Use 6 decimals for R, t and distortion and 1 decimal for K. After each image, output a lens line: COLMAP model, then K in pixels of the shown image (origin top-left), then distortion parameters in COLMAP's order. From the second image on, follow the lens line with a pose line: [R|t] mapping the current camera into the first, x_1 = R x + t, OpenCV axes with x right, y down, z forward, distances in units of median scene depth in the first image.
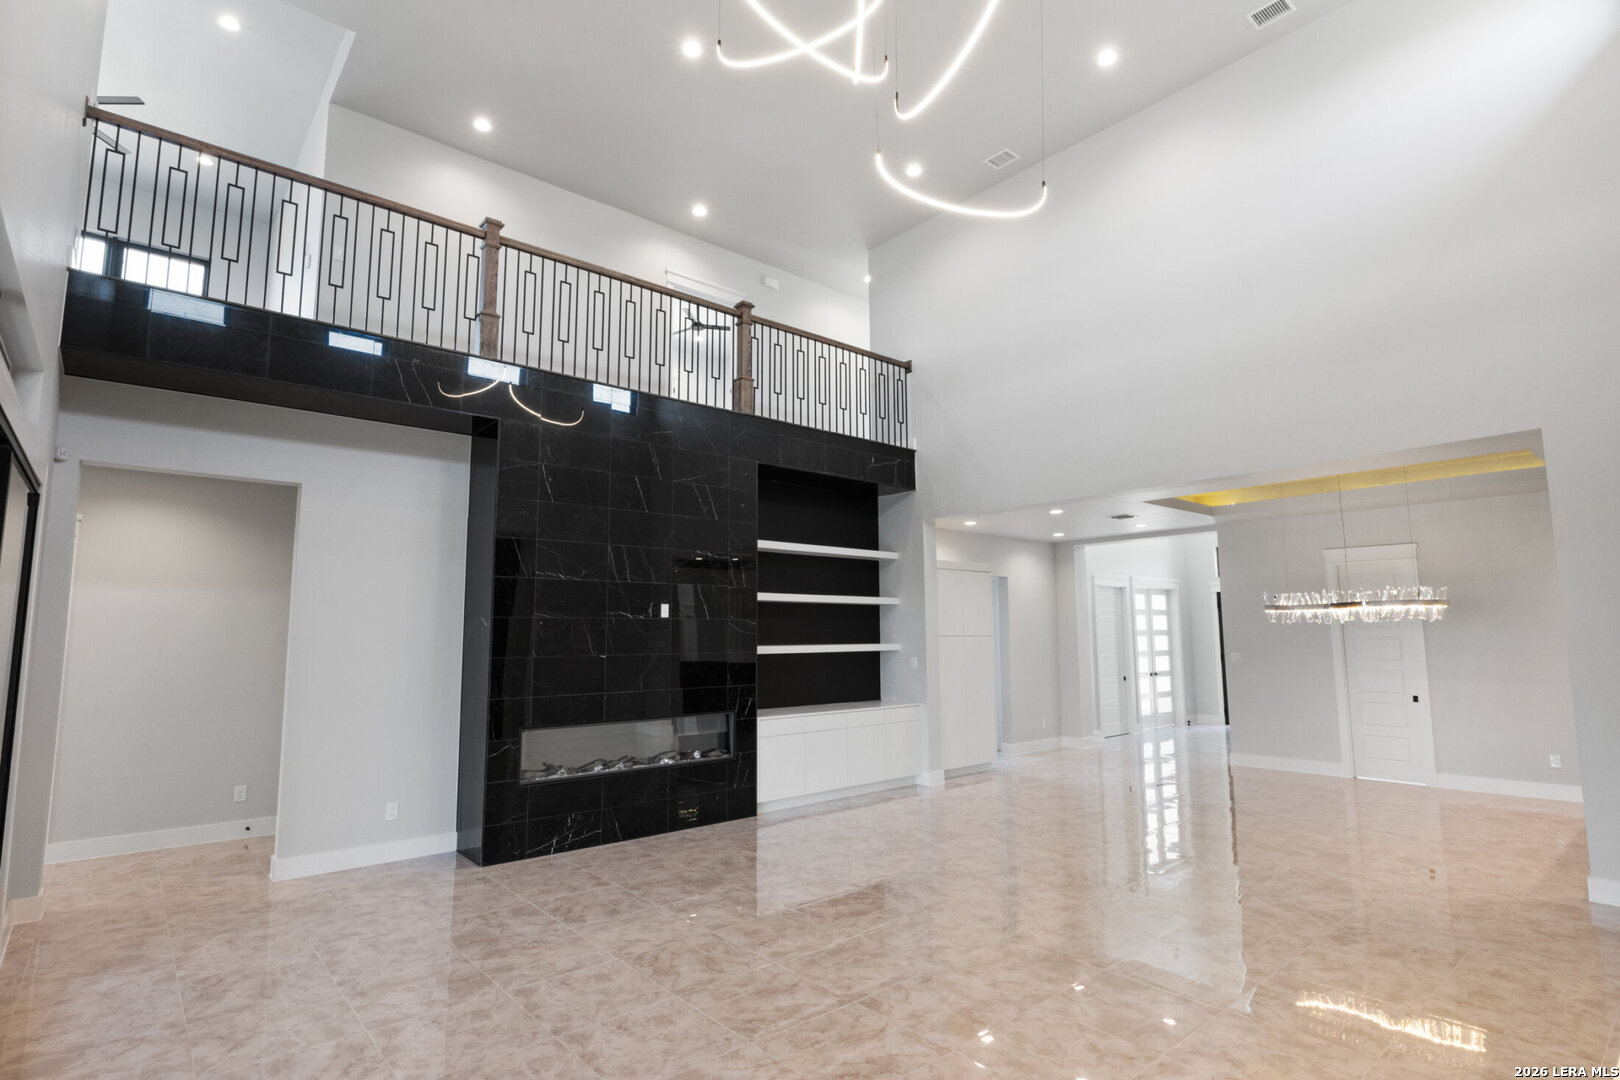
lens RADIAL K [[811.8, 0, 814.3], [0, 811.8, 542.4], [0, 0, 1]] dist [-0.014039, -0.002817]
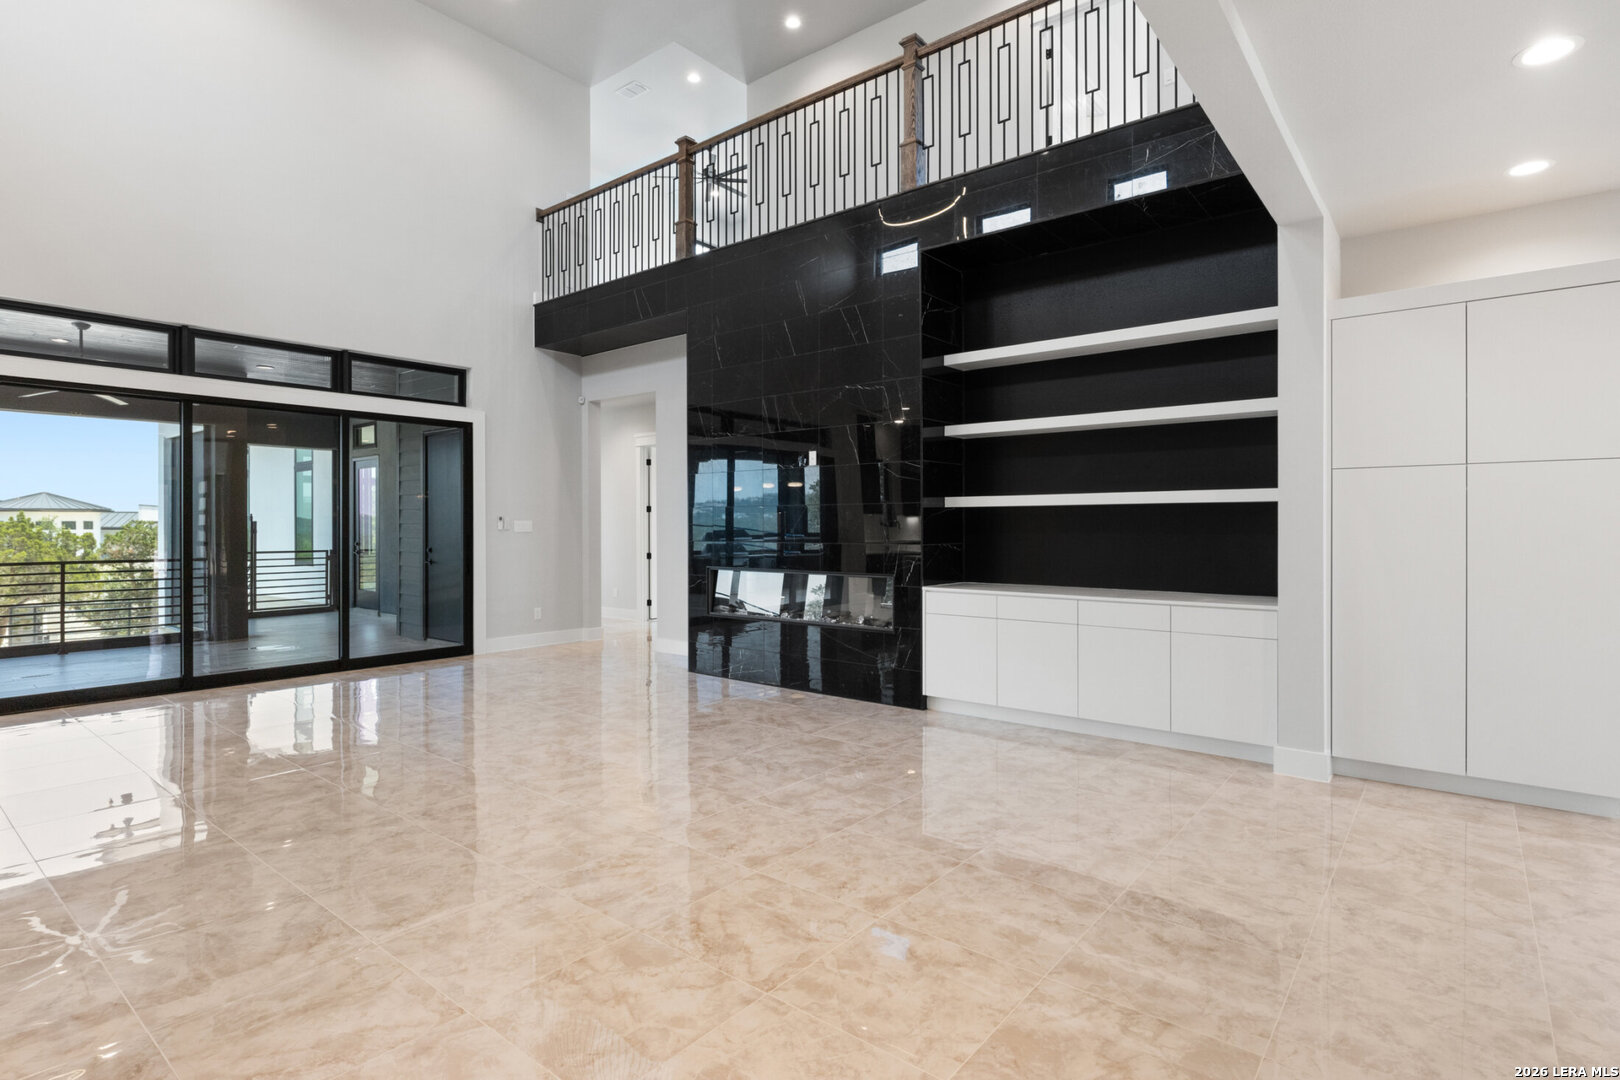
lens RADIAL K [[811.8, 0, 804.1], [0, 811.8, 528.2], [0, 0, 1]] dist [-0.014039, -0.002817]
pose [[0.169169, 0.013245, -0.985498, 0.672358], [0.117630, 0.992491, 0.033531, 0.121009], [0.978542, -0.121597, 0.166341, 0.767476]]
